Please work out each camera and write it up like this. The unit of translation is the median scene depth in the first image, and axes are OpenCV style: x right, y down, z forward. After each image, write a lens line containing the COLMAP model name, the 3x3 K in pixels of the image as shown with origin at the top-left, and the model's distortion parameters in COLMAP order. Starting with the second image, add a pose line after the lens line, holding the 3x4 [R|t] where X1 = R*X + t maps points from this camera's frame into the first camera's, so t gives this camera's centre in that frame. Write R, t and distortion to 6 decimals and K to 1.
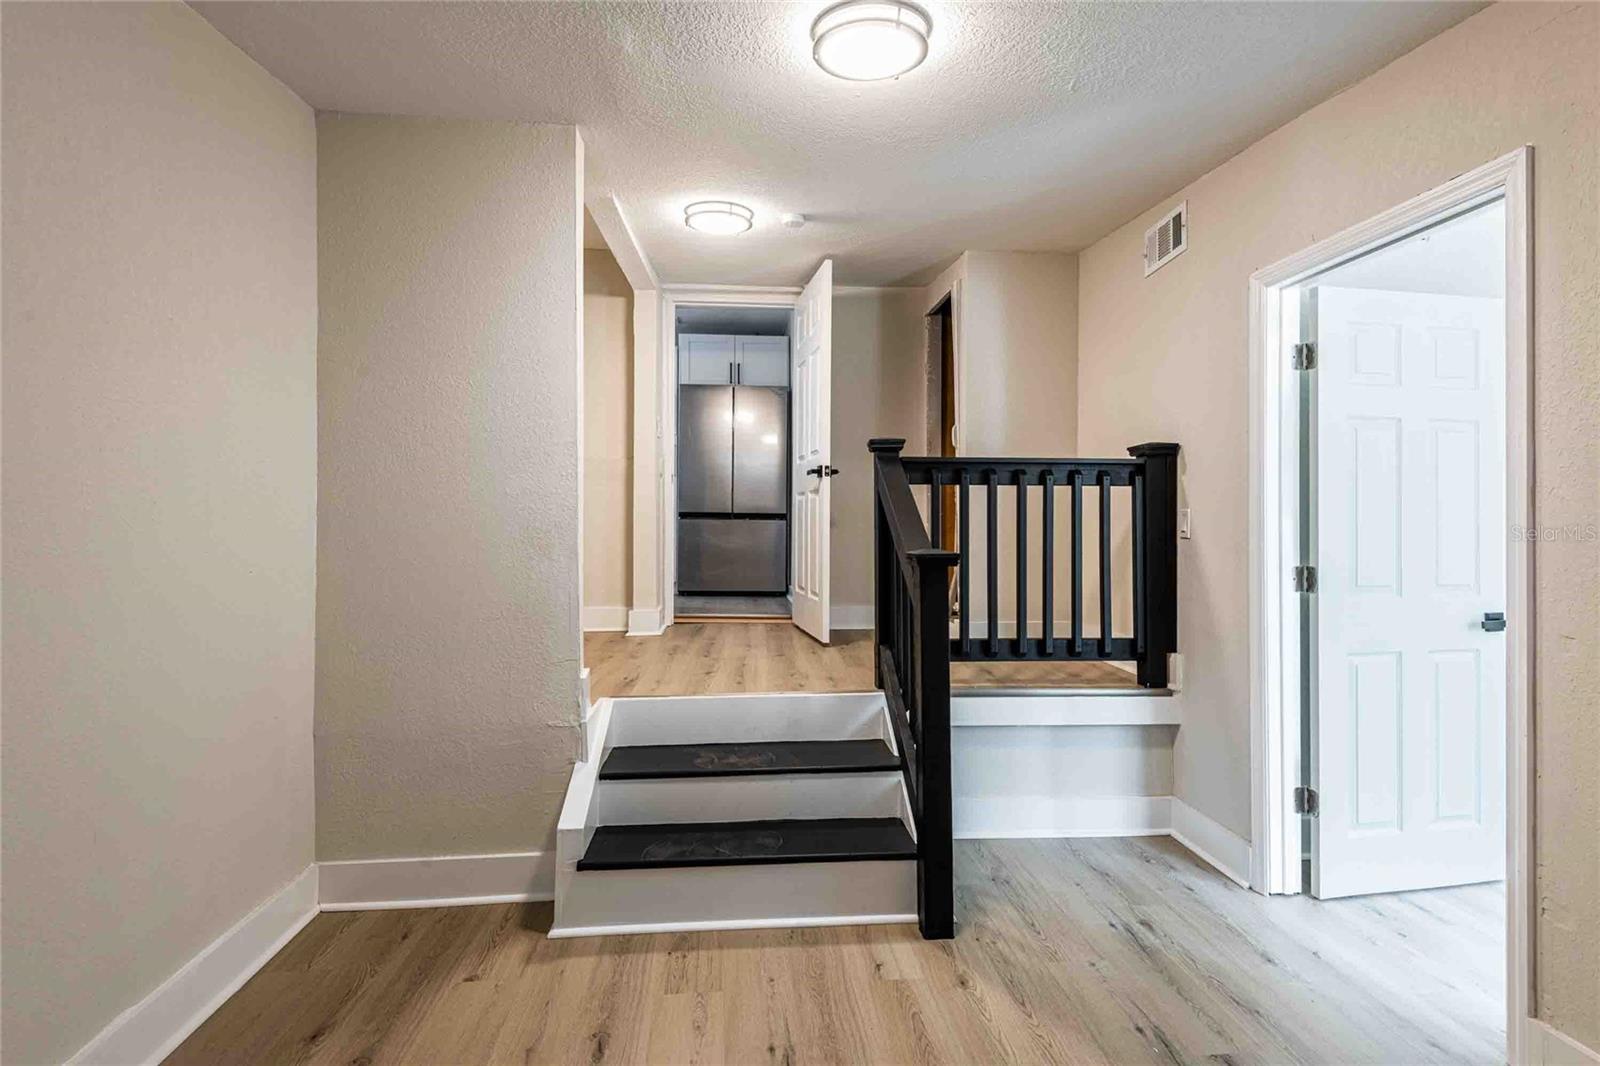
lens RADIAL K [[739.8, 0, 792.2], [0, 739.8, 521.2], [0, 0, 1]] dist [0.030360, -0.014457]
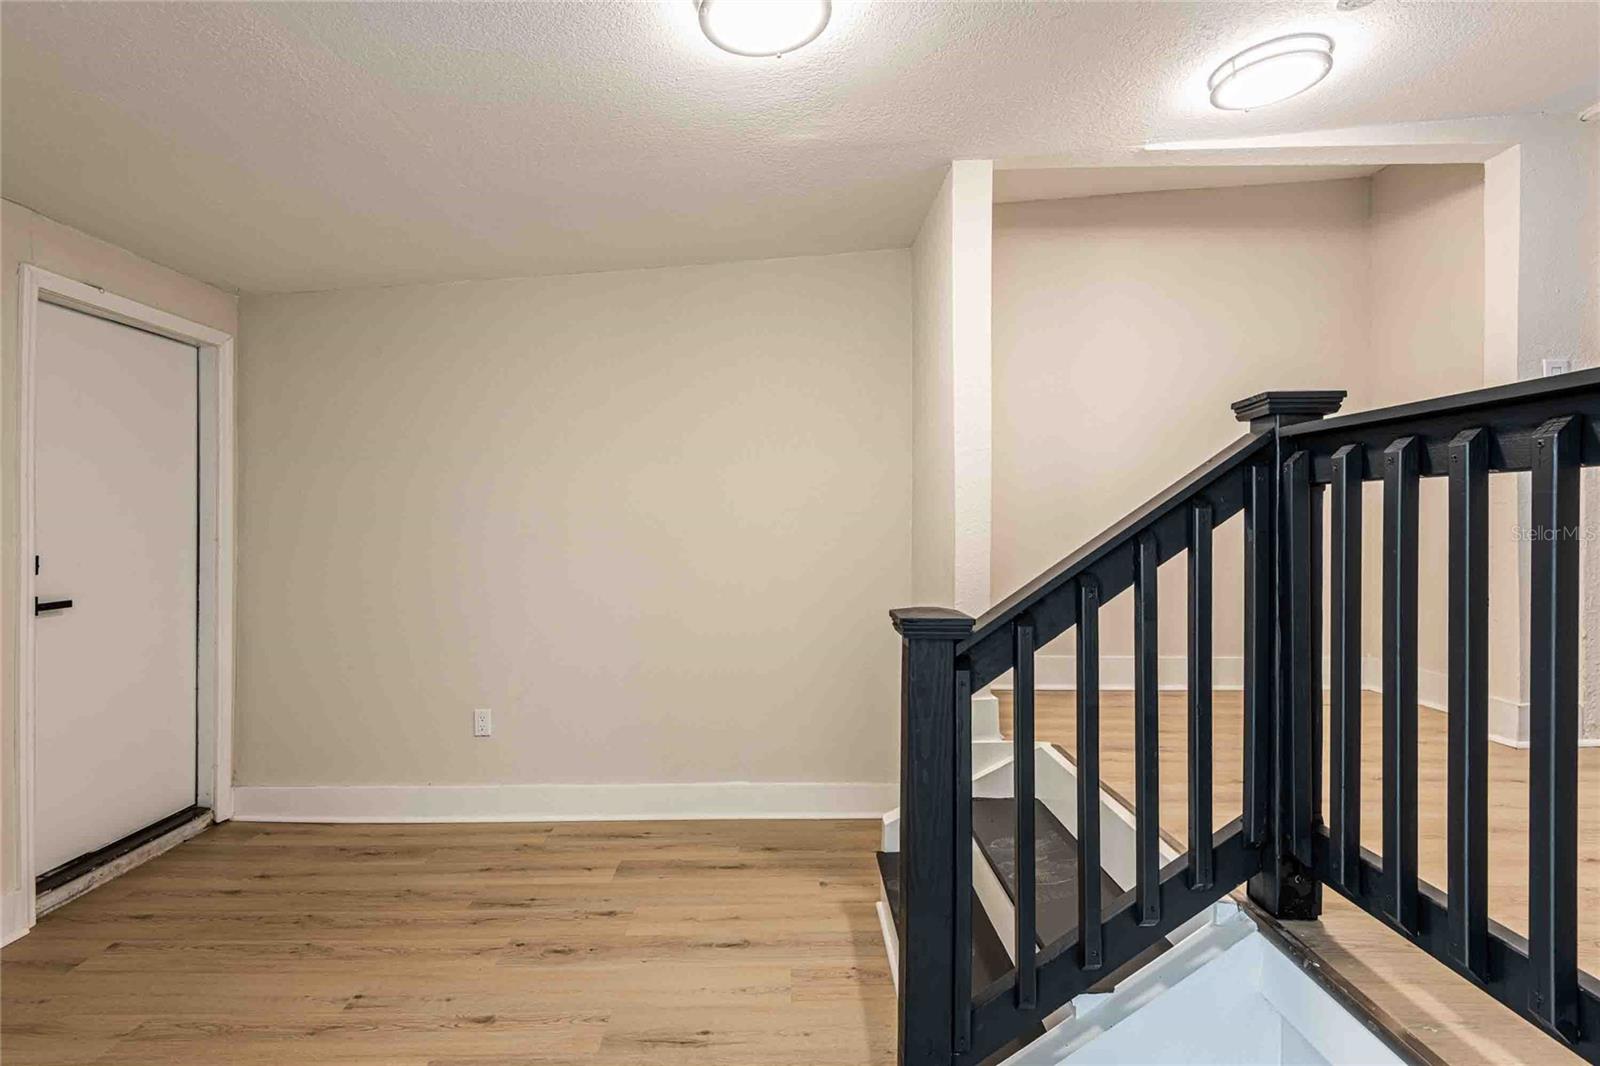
lens RADIAL K [[739.8, 0, 798.7], [0, 739.8, 528.8], [0, 0, 1]] dist [0.030360, -0.014457]
pose [[-0.033719, 0.006564, -0.999410, 0.701993], [-0.002705, 0.999974, 0.006659, -0.027244], [0.999428, 0.002928, -0.033700, 0.777428]]
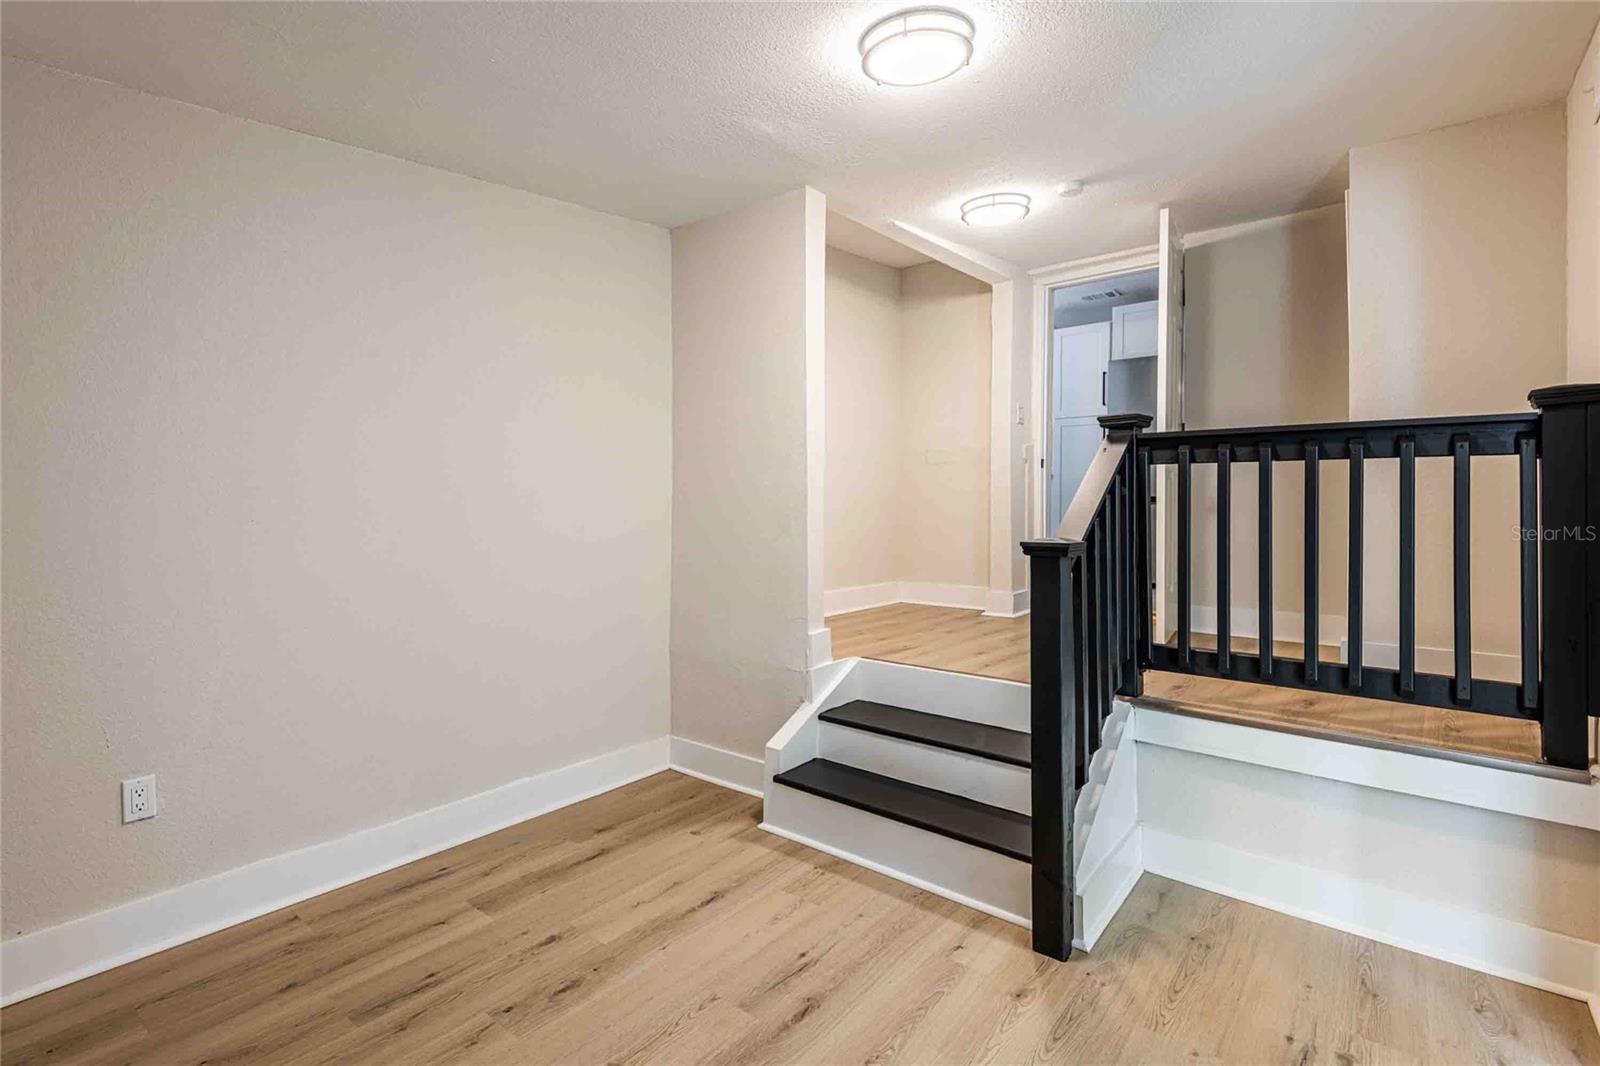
lens RADIAL K [[739.8, 0, 794.4], [0, 739.8, 501.7], [0, 0, 1]] dist [0.030360, -0.014457]
pose [[0.732909, 0.000119, -0.680327, 0.503258], [-0.003675, 0.999986, -0.003784, -0.000652], [0.680317, 0.005273, 0.732899, 0.084047]]
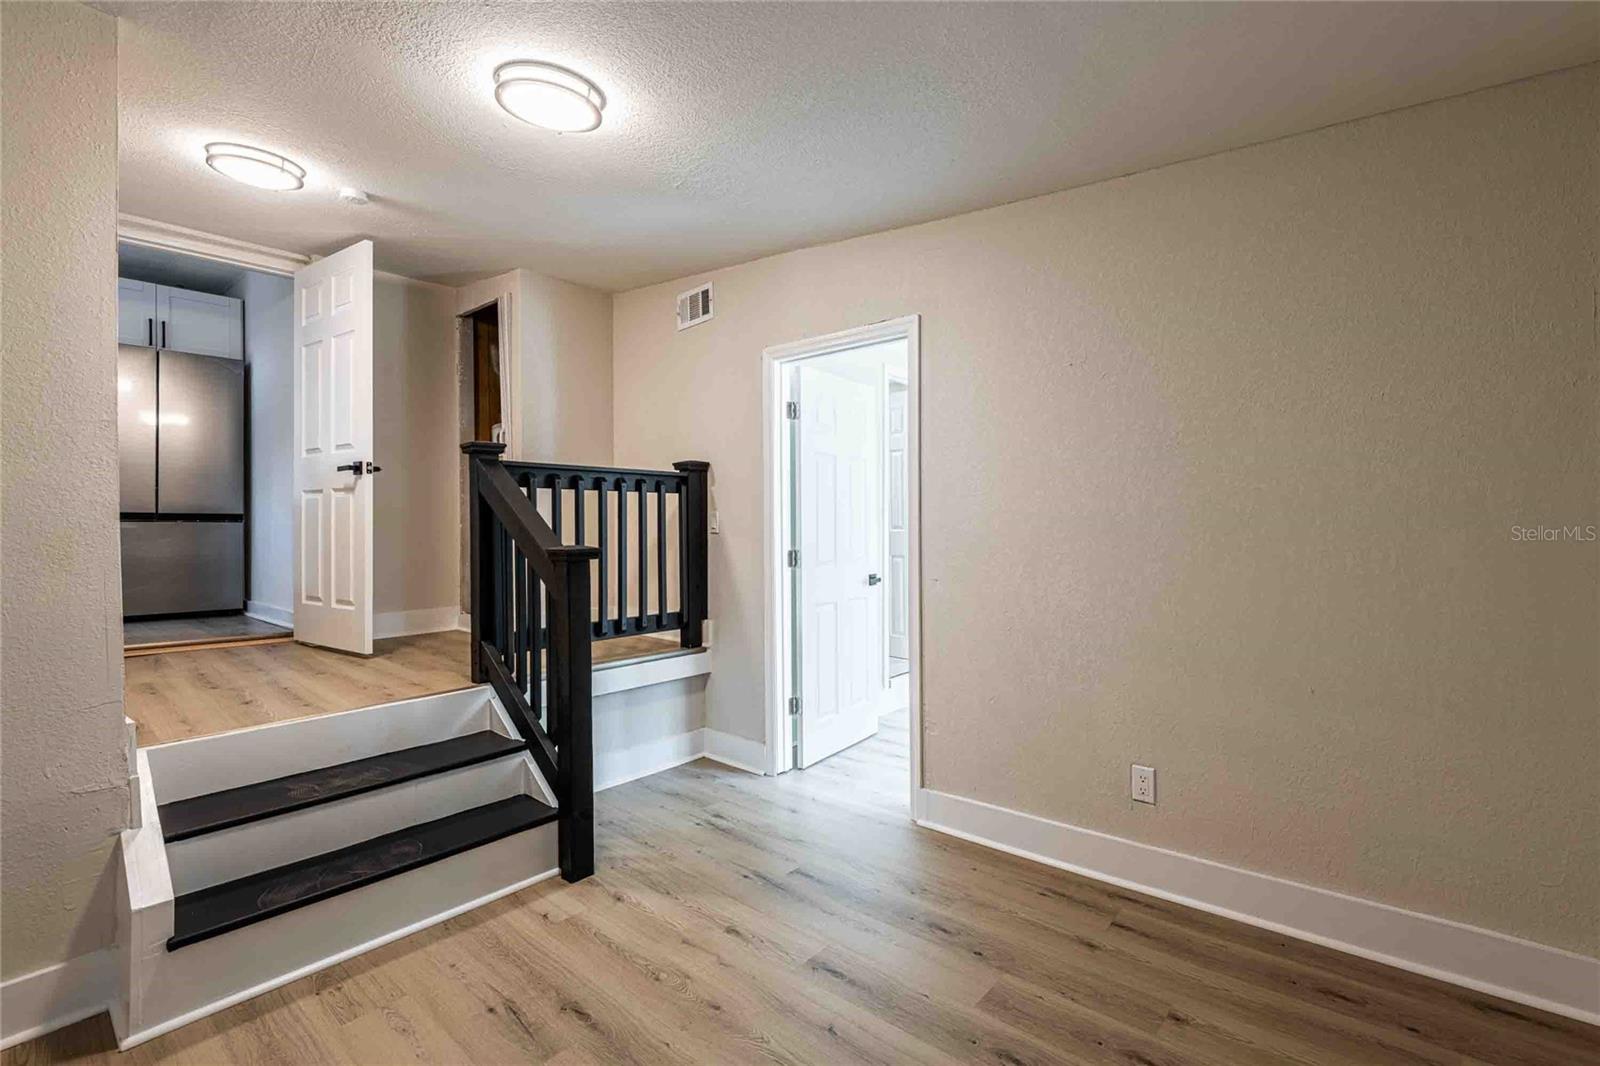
lens RADIAL K [[739.8, 0, 790.4], [0, 739.8, 525.8], [0, 0, 1]] dist [0.030360, -0.014457]
pose [[0.715620, -0.007673, 0.698448, -0.316371], [0.005379, 0.999971, 0.005474, 0.002526], [-0.698469, -0.000160, 0.715640, -0.050977]]
